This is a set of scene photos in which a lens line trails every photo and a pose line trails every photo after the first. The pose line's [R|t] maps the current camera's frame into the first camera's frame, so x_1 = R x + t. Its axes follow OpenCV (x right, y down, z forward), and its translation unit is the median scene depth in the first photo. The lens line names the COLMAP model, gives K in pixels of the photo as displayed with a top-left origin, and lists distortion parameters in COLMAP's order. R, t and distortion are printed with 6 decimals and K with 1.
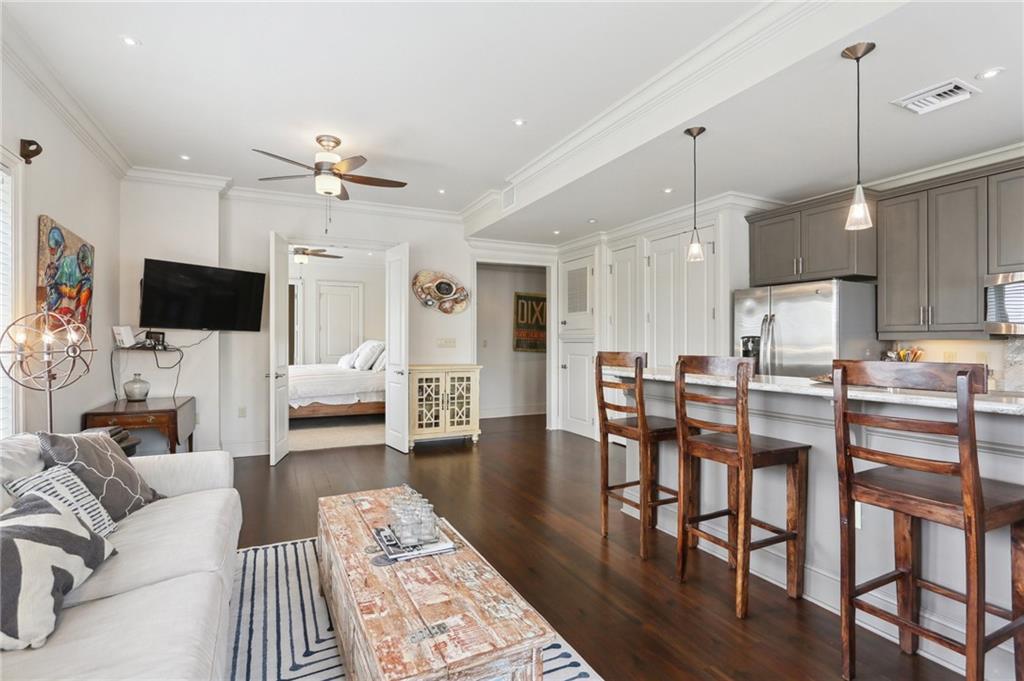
lens RADIAL K [[492.3, 0, 507.4], [0, 492.3, 341.8], [0, 0, 1]] dist [-0.011323, 0.002414]
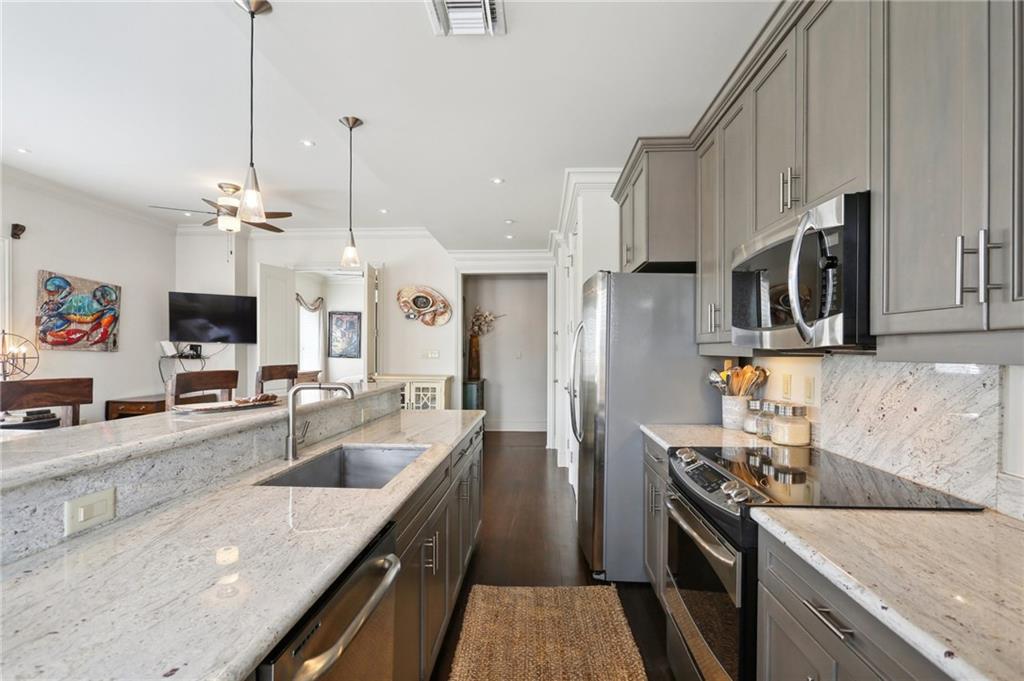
lens RADIAL K [[492.3, 0, 515.6], [0, 492.3, 349.8], [0, 0, 1]] dist [-0.011323, 0.002414]
pose [[0.878741, 0.001657, -0.477295, 0.568444], [-0.003459, 0.999990, -0.002897, -0.004738], [0.477286, 0.004197, 0.878738, 0.186840]]
